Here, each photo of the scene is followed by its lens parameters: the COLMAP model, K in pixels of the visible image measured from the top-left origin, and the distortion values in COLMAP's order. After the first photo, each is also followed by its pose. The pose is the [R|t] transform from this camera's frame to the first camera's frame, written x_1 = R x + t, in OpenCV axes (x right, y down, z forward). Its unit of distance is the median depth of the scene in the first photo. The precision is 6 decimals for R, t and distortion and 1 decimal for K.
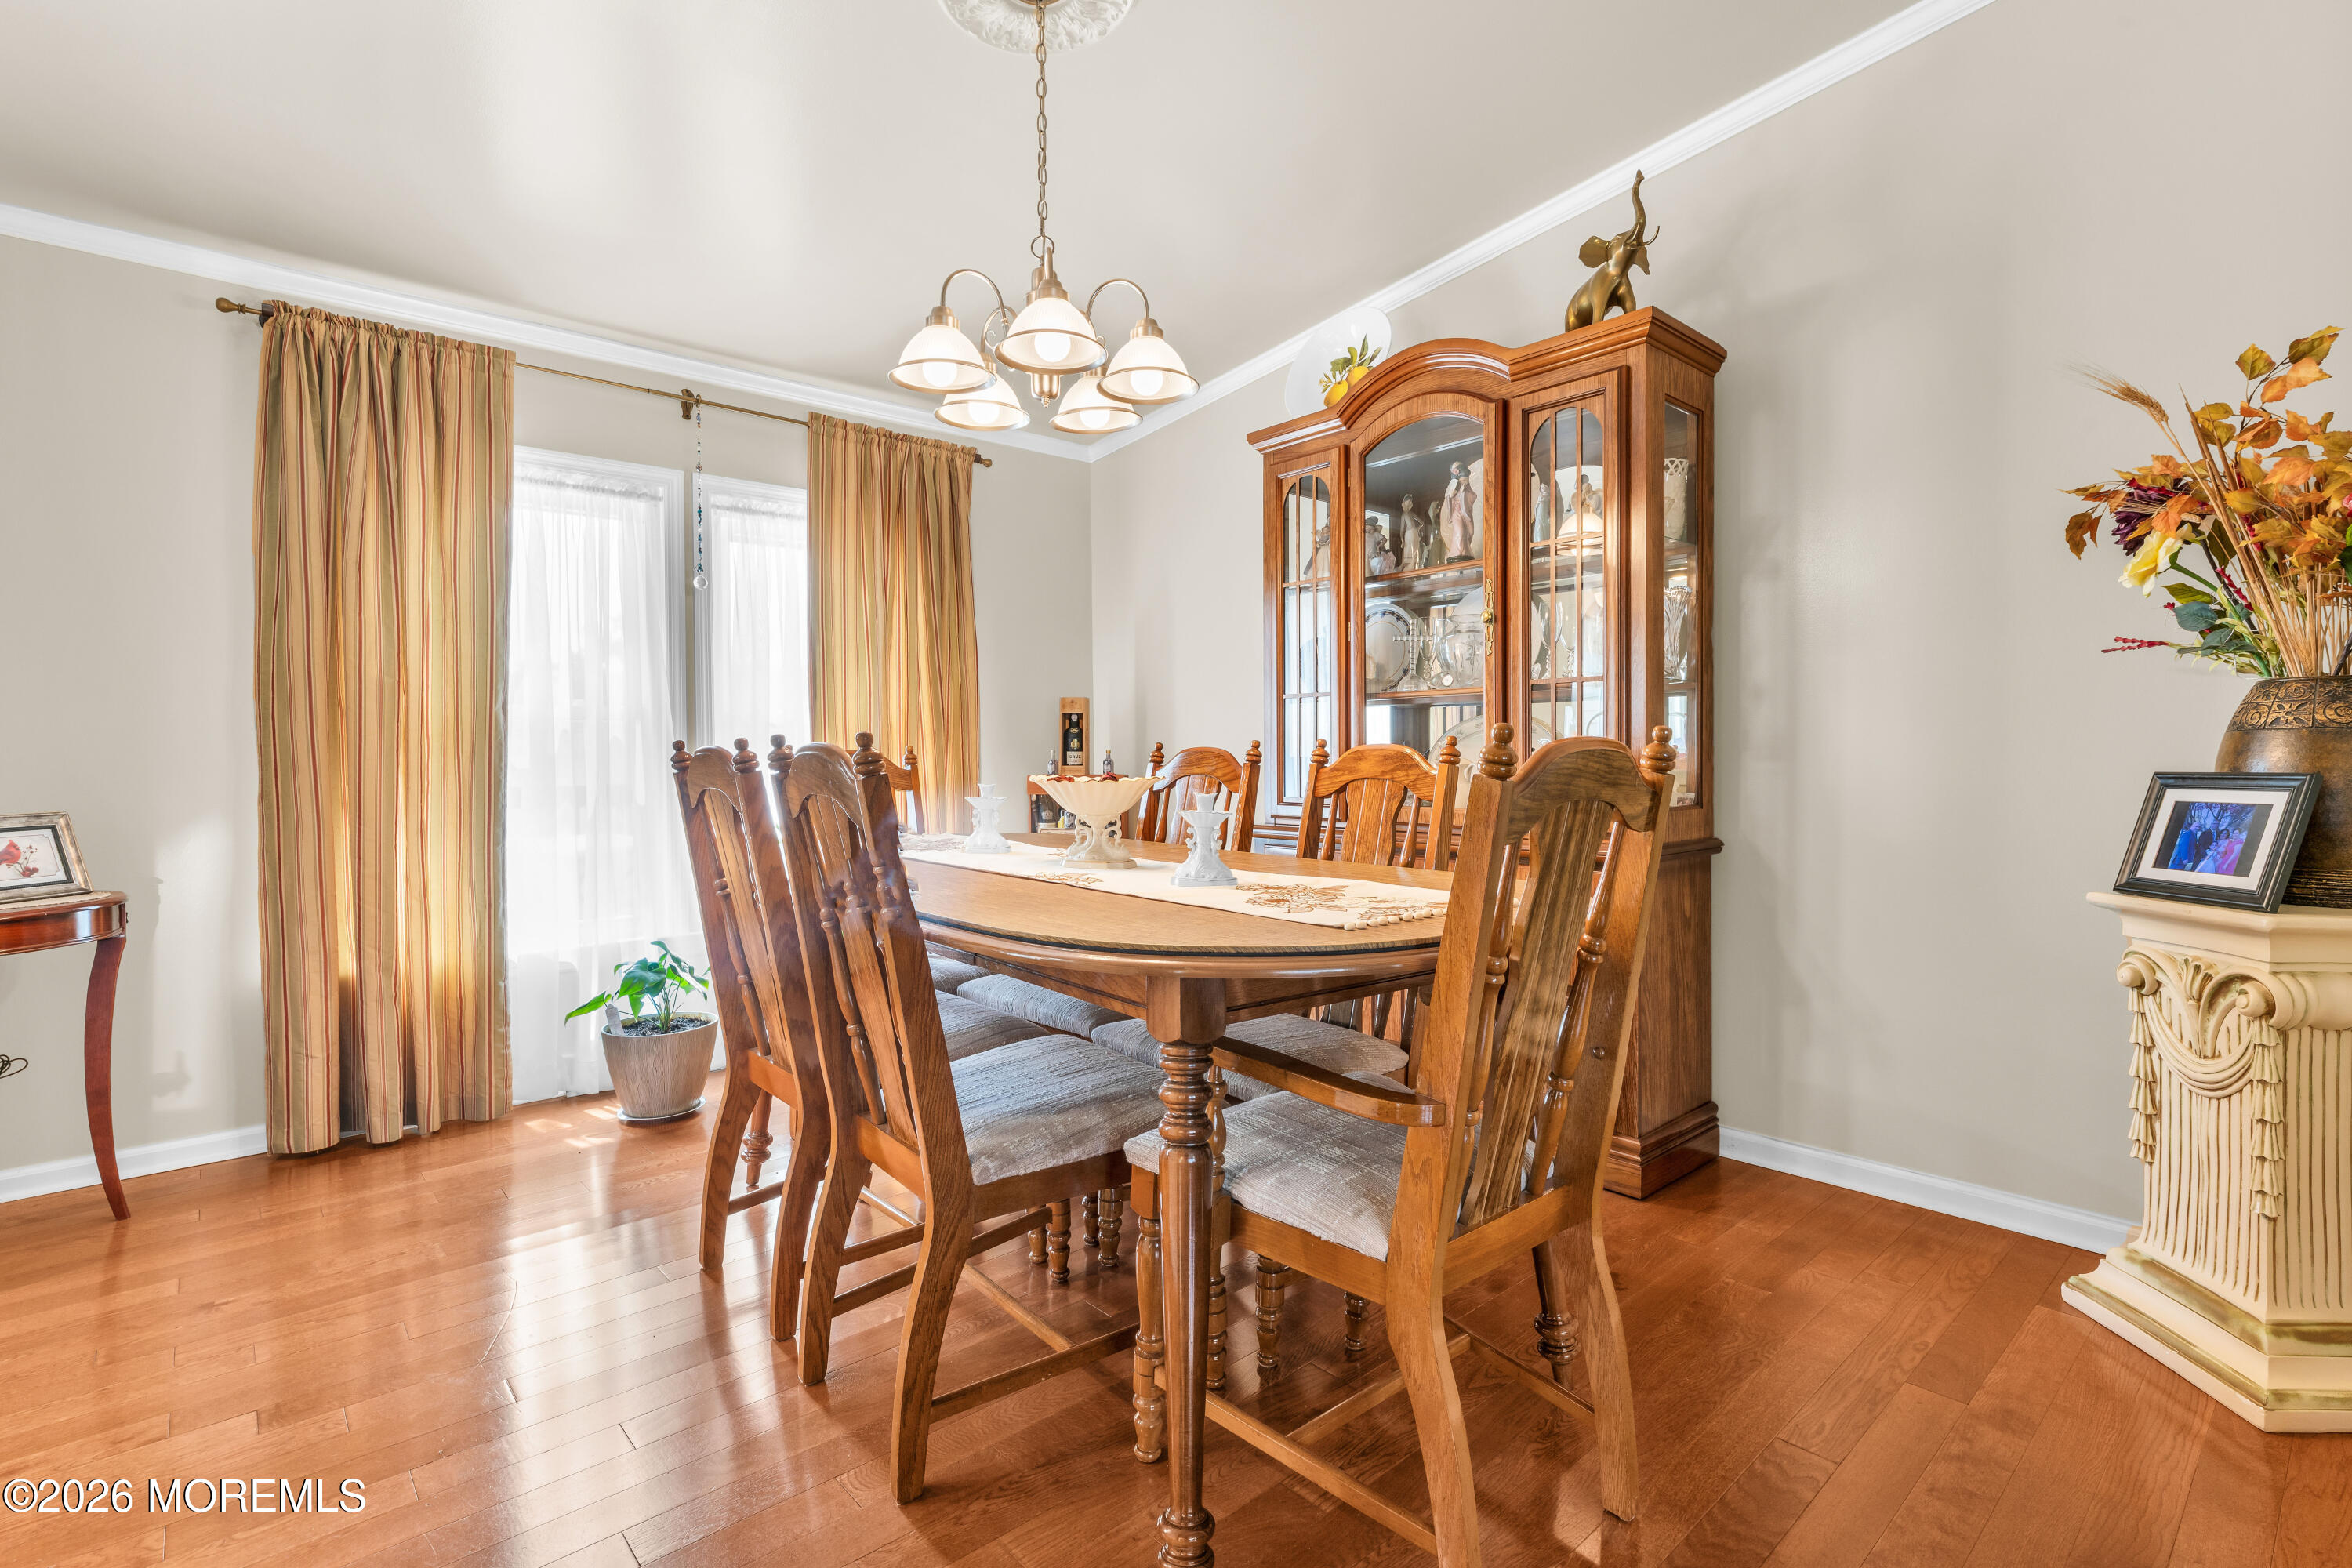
lens RADIAL K [[1111.5, 0, 1172.3], [0, 1111.5, 769.8], [0, 0, 1]] dist [-0.003461, -0.000469]
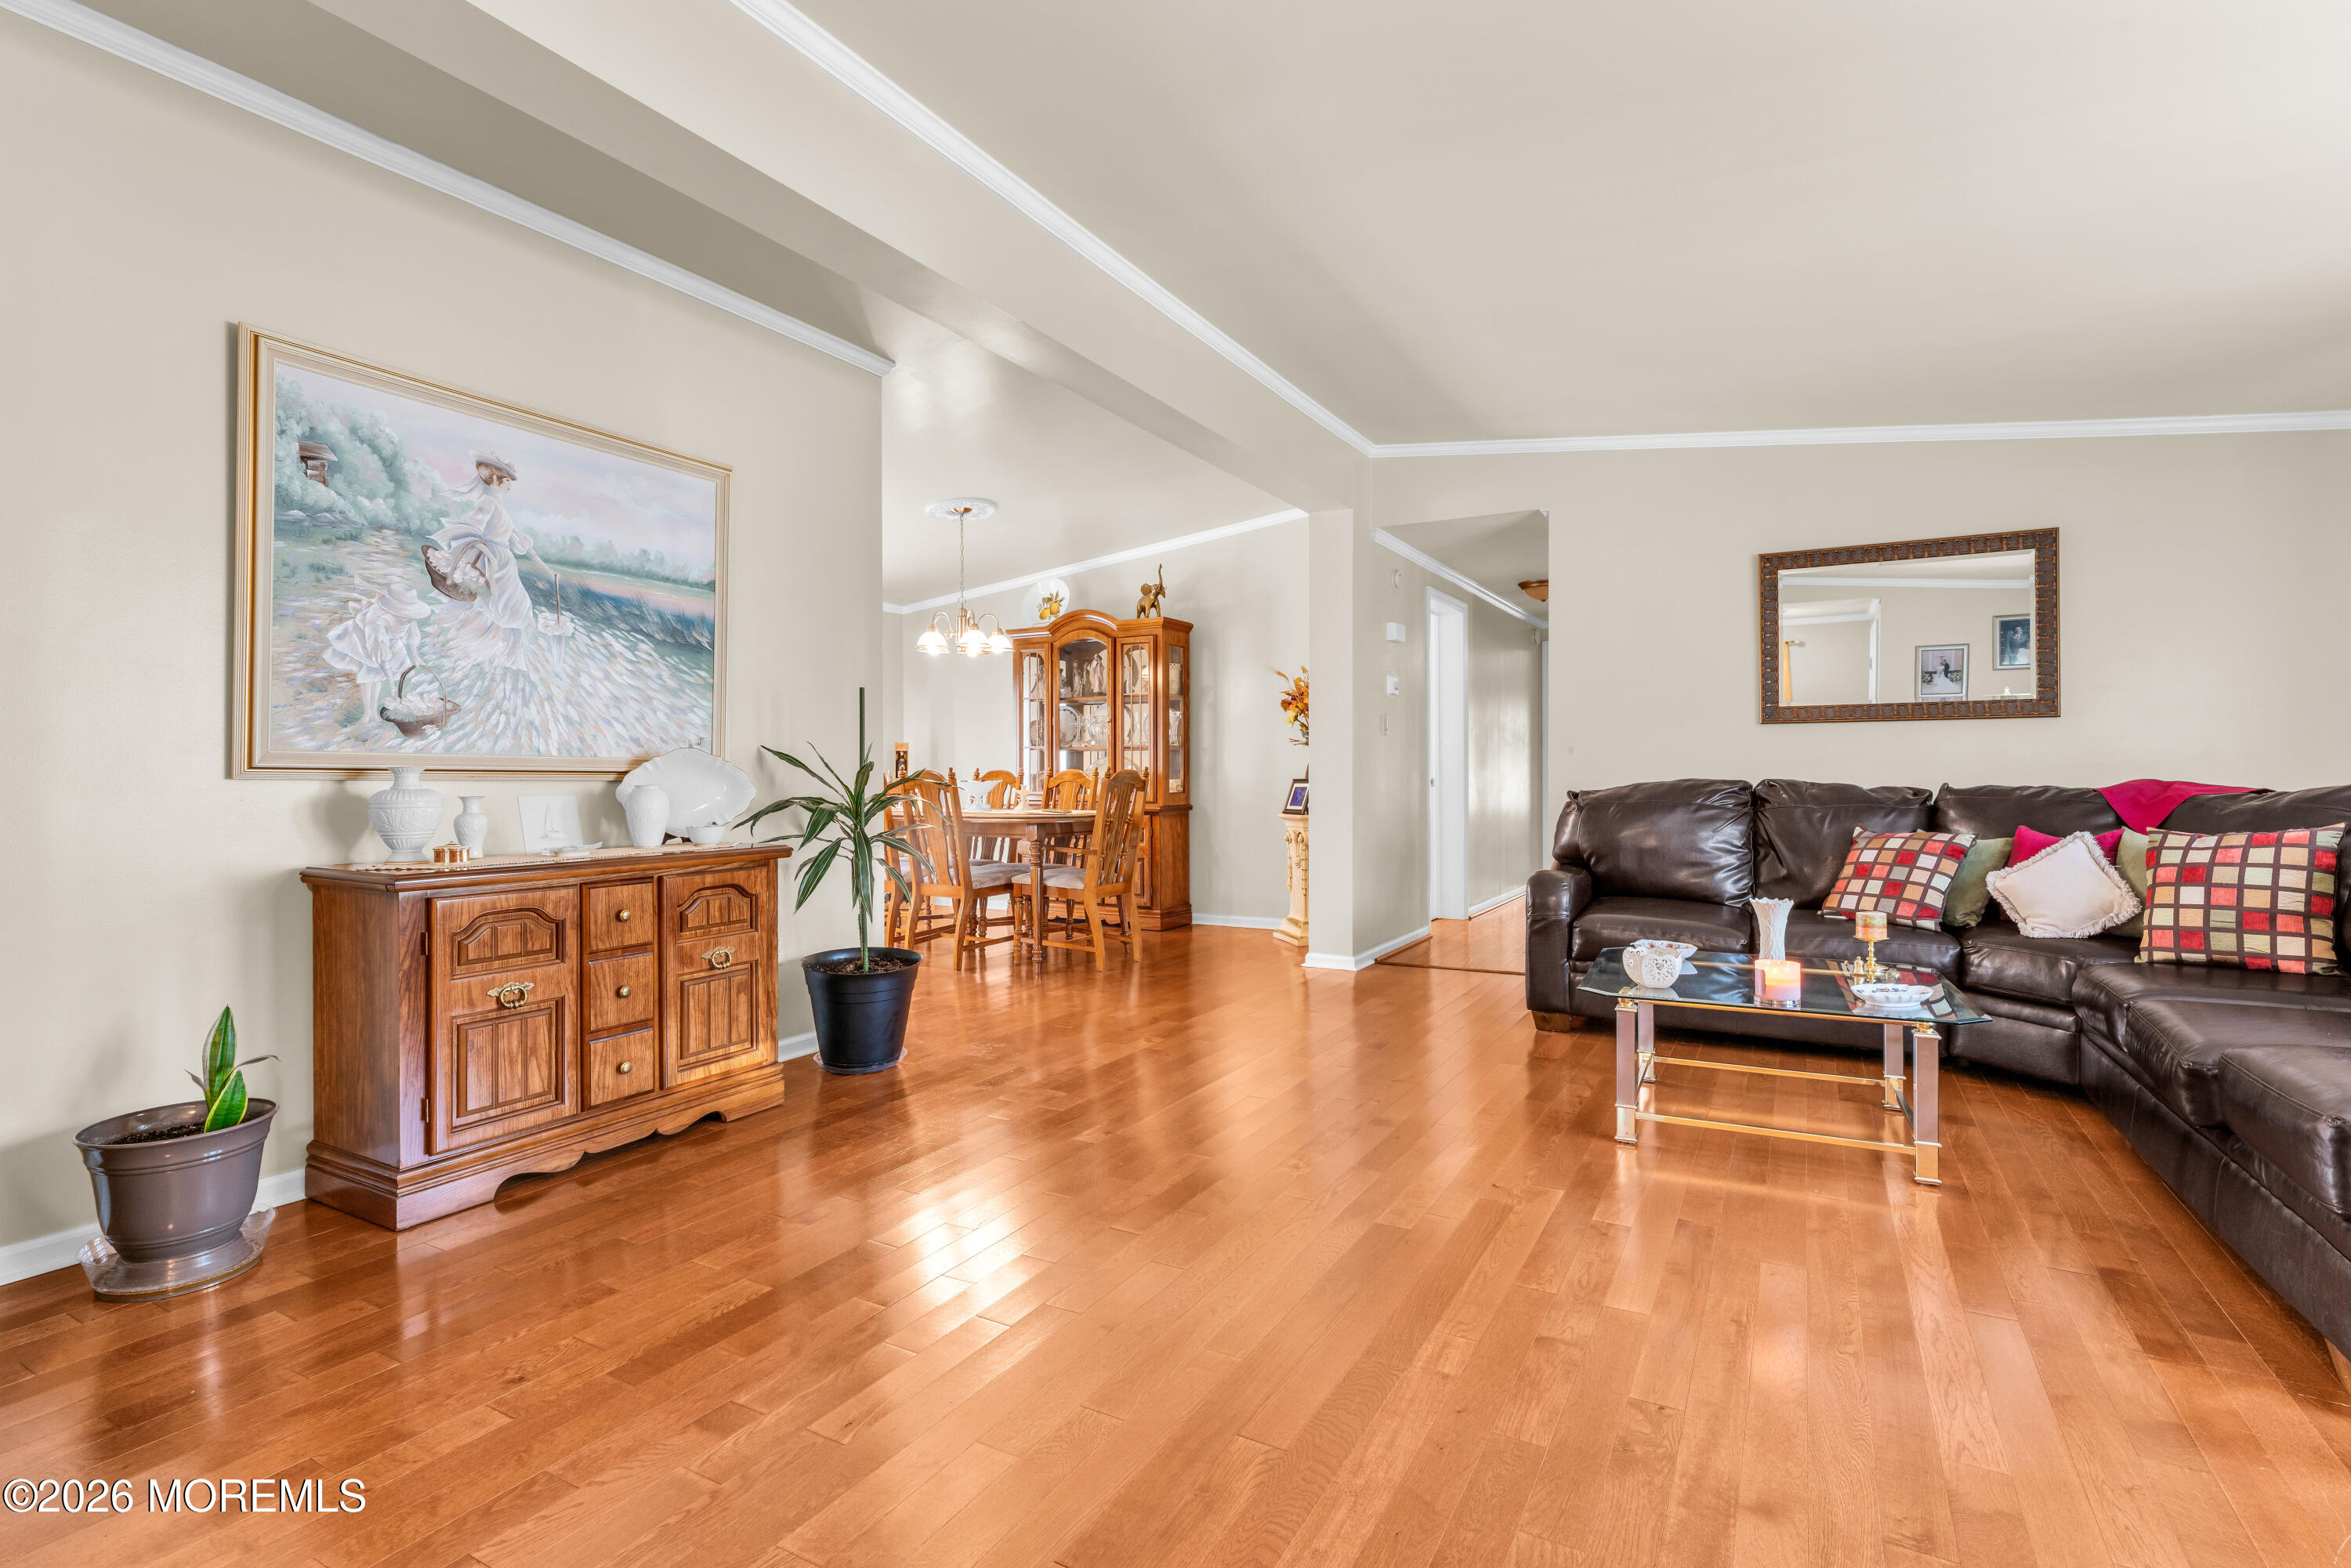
lens RADIAL K [[1110.9, 0, 1171.8], [0, 1110.9, 769.8], [0, 0, 1]] dist [-0.003461, -0.000469]
pose [[0.947559, 0.004420, 0.319549, -0.414223], [-0.000542, 0.999925, -0.012226, 0.011570], [-0.319579, 0.011411, 0.947491, -1.540767]]
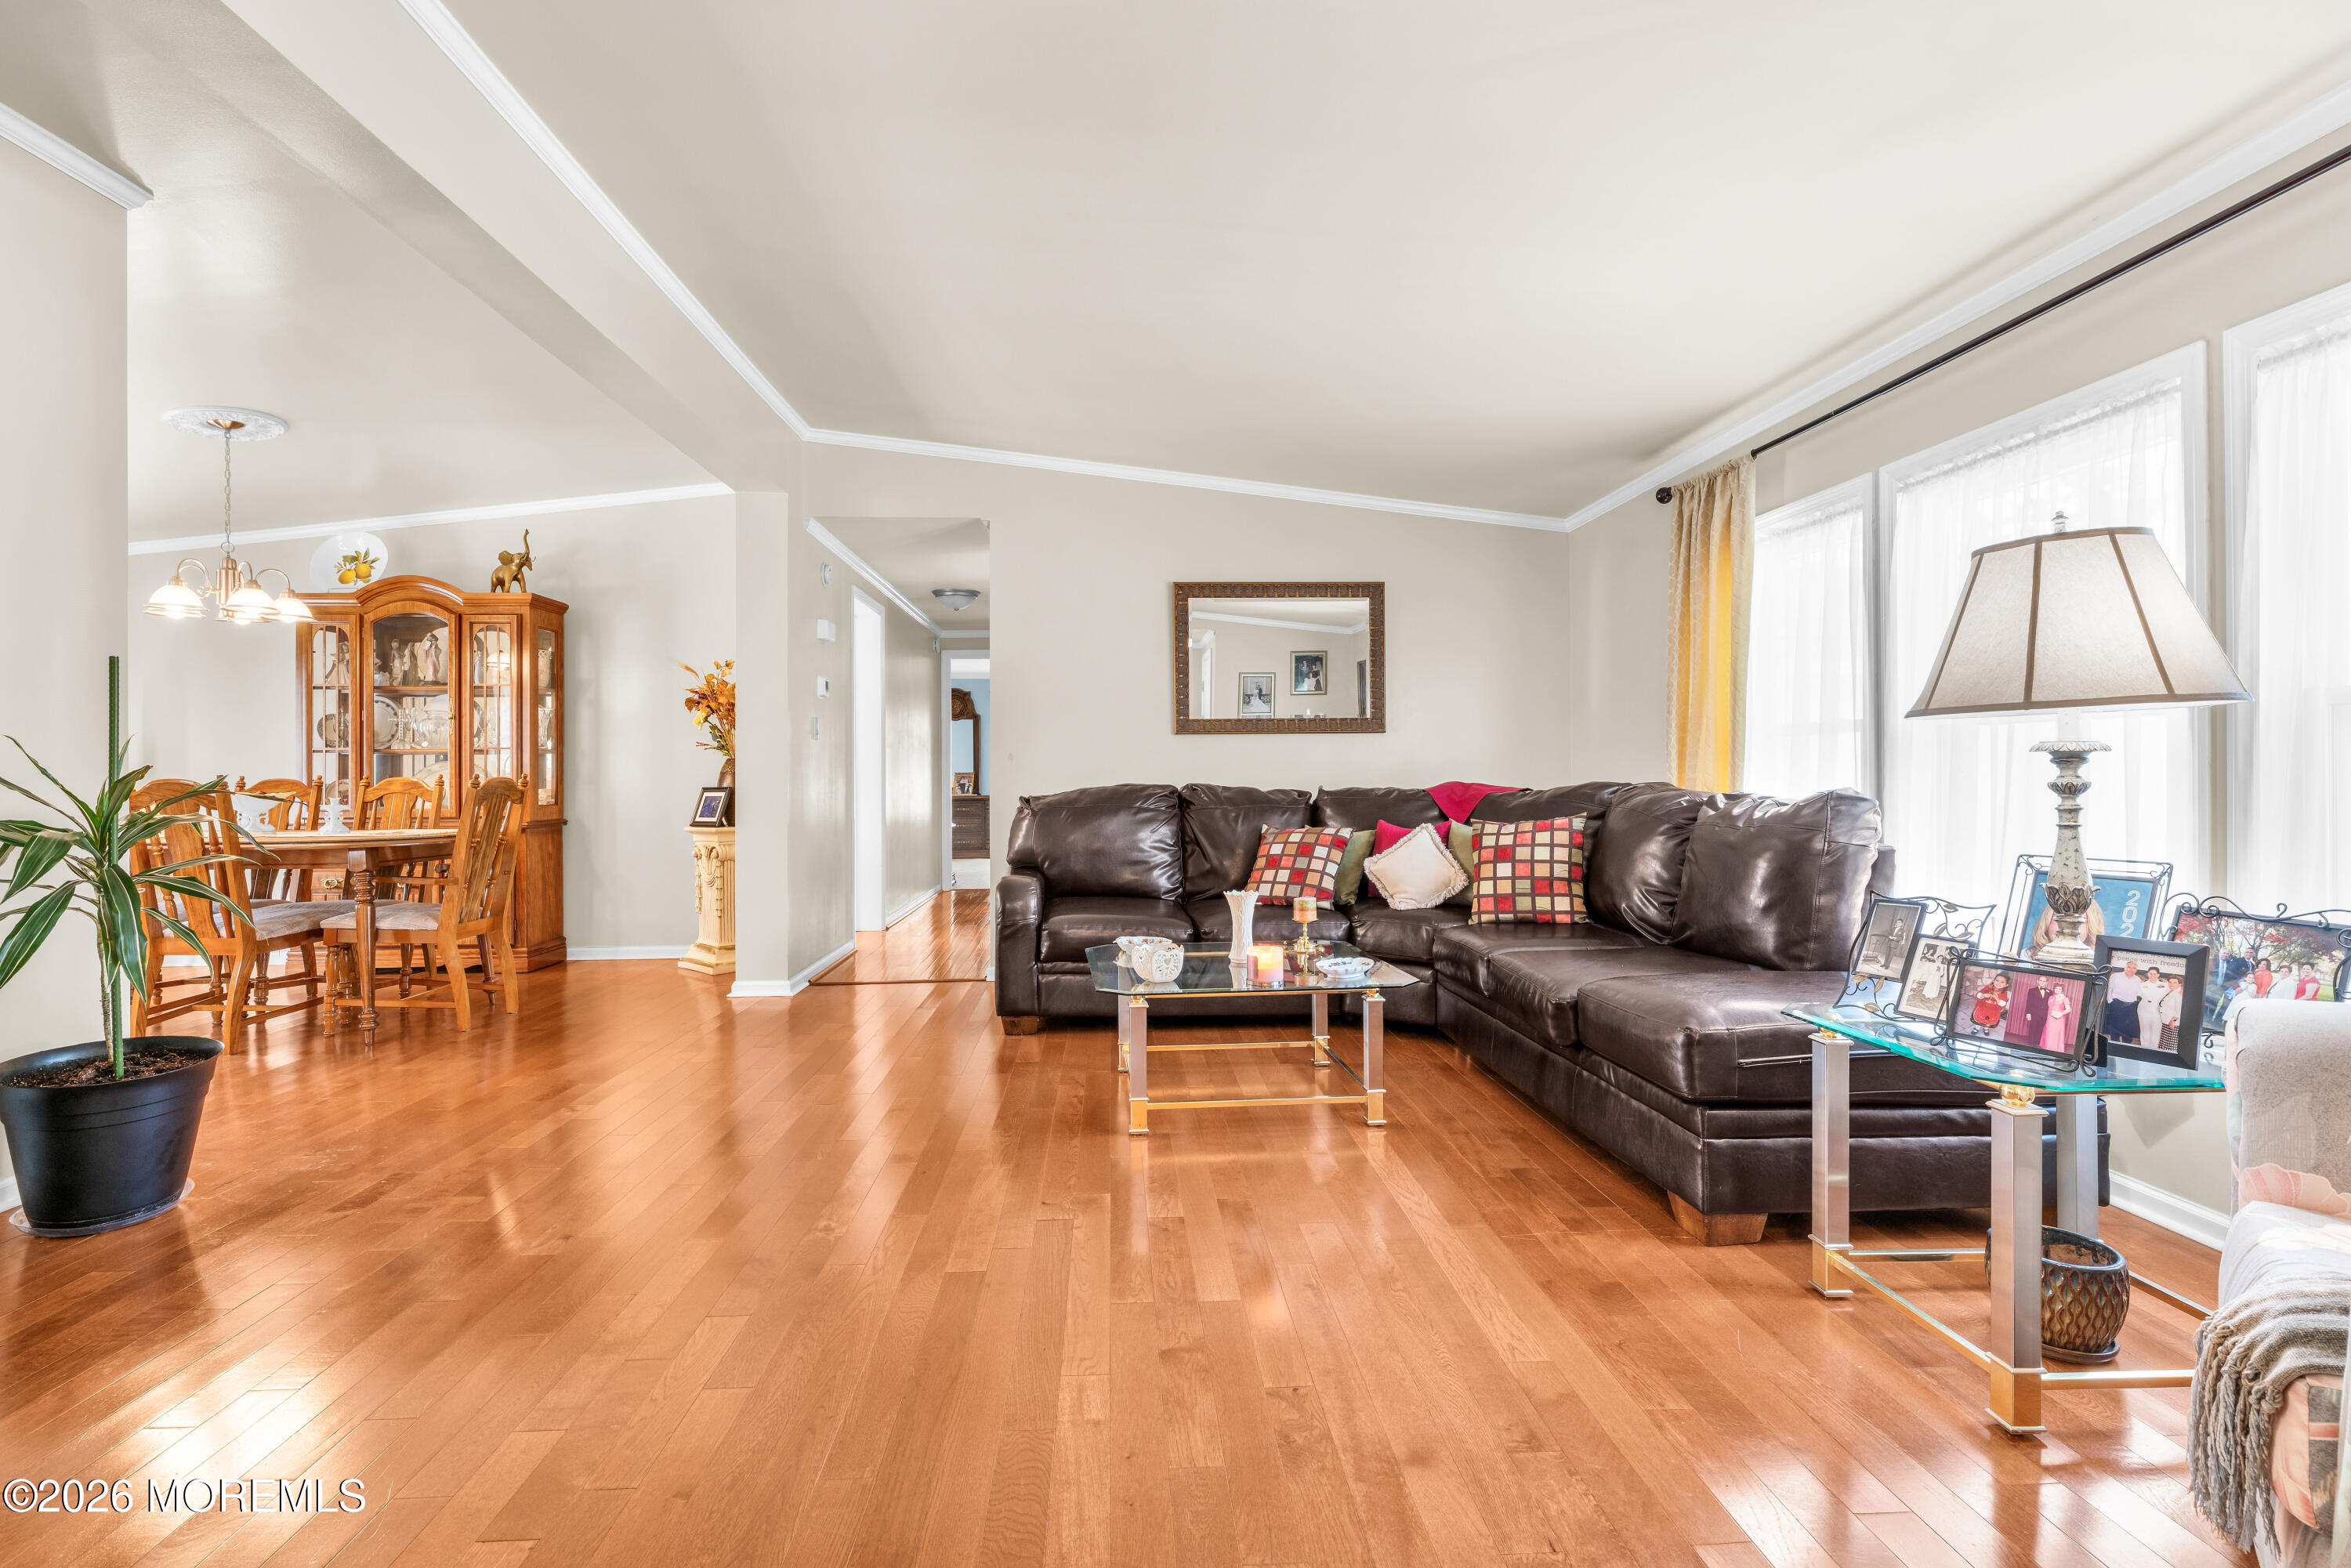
lens RADIAL K [[1110.9, 0, 1171.8], [0, 1110.9, 769.8], [0, 0, 1]] dist [-0.003461, -0.000469]
pose [[0.624671, 0.006584, 0.780861, -0.506206], [0.009595, 0.999824, -0.016106, 0.011072], [-0.780829, 0.017553, 0.624498, -1.386593]]
